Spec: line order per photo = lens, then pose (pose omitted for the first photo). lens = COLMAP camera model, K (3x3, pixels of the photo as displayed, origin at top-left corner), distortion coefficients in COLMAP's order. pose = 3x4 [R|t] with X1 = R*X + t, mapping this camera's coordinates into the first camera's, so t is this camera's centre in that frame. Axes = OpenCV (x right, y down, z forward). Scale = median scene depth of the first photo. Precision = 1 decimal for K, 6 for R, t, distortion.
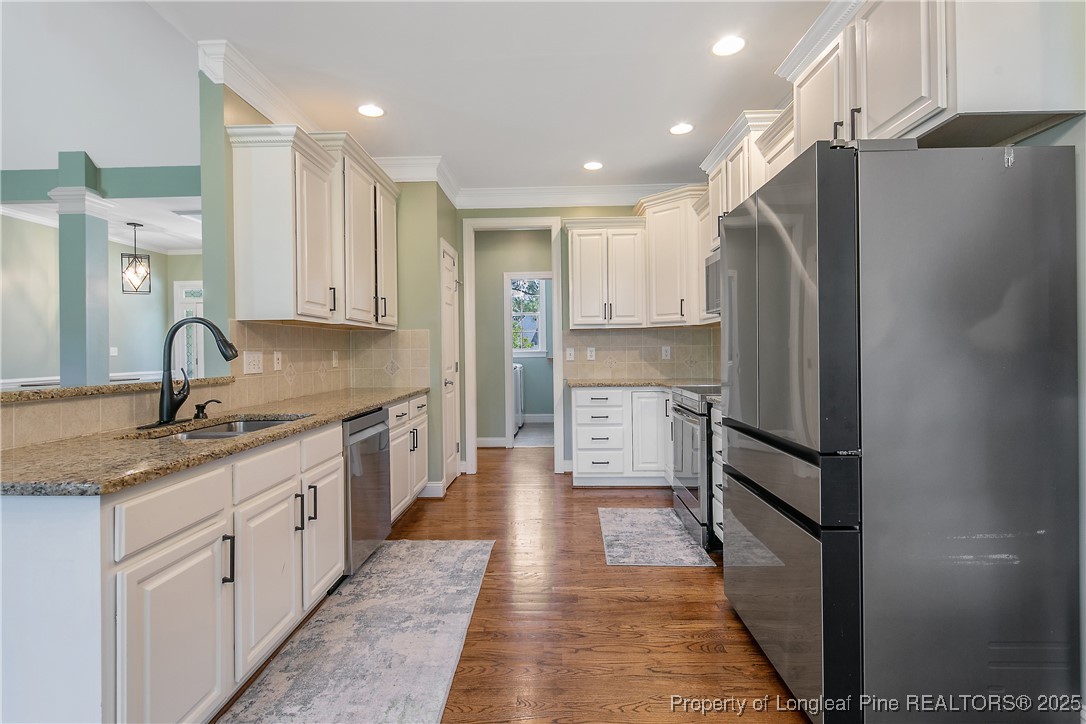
lens RADIAL K [[523.9, 0, 542.2], [0, 523.9, 352.4], [0, 0, 1]] dist [0.008880, -0.003748]
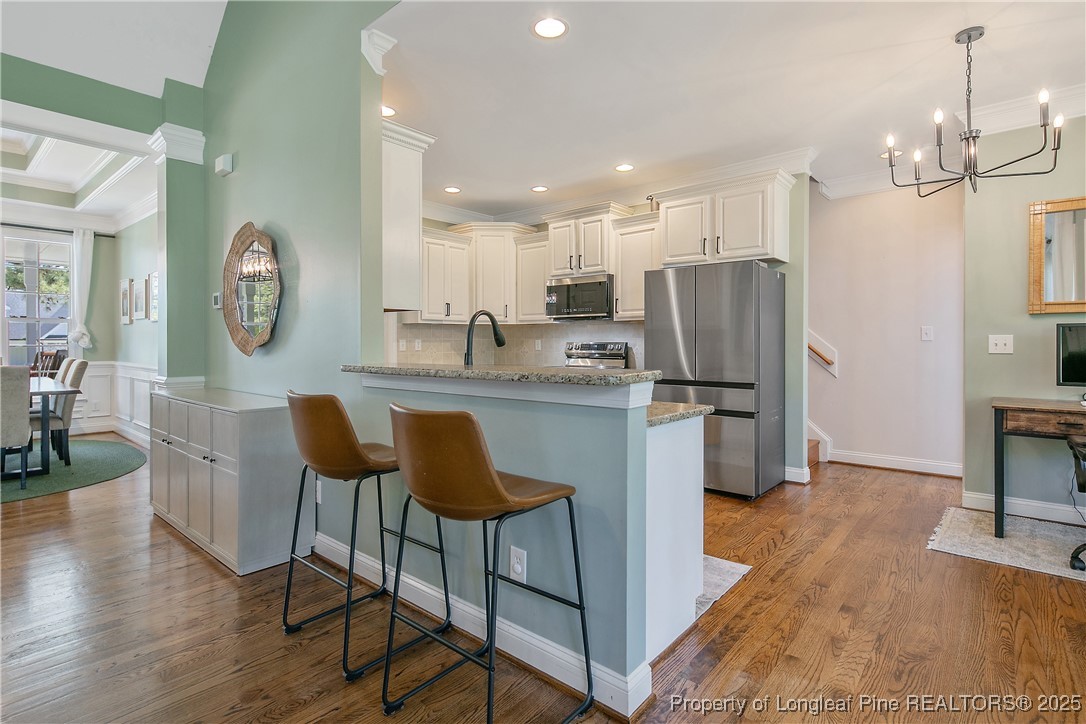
lens RADIAL K [[523.9, 0, 549.2], [0, 523.9, 344.2], [0, 0, 1]] dist [0.008880, -0.003748]
pose [[0.640213, 0.005982, 0.768174, -0.887392], [-0.004049, 0.999982, -0.004413, 0.006890], [-0.768187, -0.000286, 0.640226, 0.062527]]
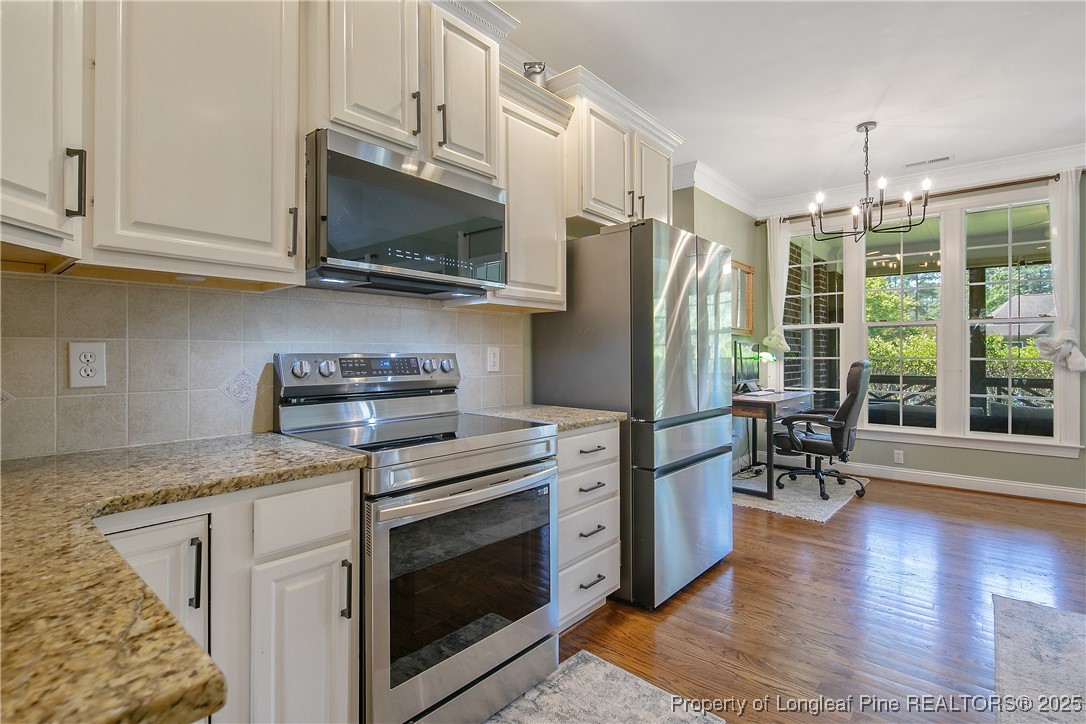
lens RADIAL K [[523.9, 0, 546.9], [0, 523.9, 357.0], [0, 0, 1]] dist [0.008880, -0.003748]
pose [[-0.770986, 0.007191, 0.636811, -0.083574], [0.005869, 0.999974, -0.004186, -0.000263], [-0.636825, 0.000510, -0.771008, 1.304576]]
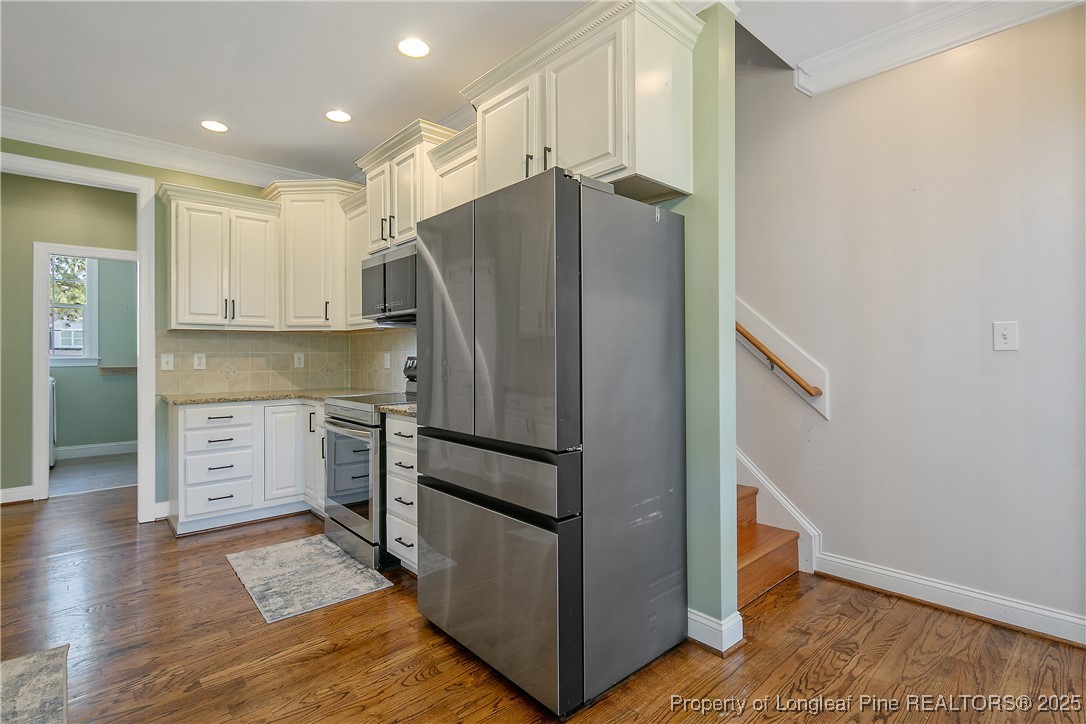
lens RADIAL K [[523.9, 0, 542.0], [0, 523.9, 350.7], [0, 0, 1]] dist [0.008880, -0.003748]
pose [[0.730008, 0.013502, 0.683305, -0.104941], [-0.001087, 0.999827, -0.018594, 0.000793], [-0.683437, 0.012831, 0.729896, 0.098207]]
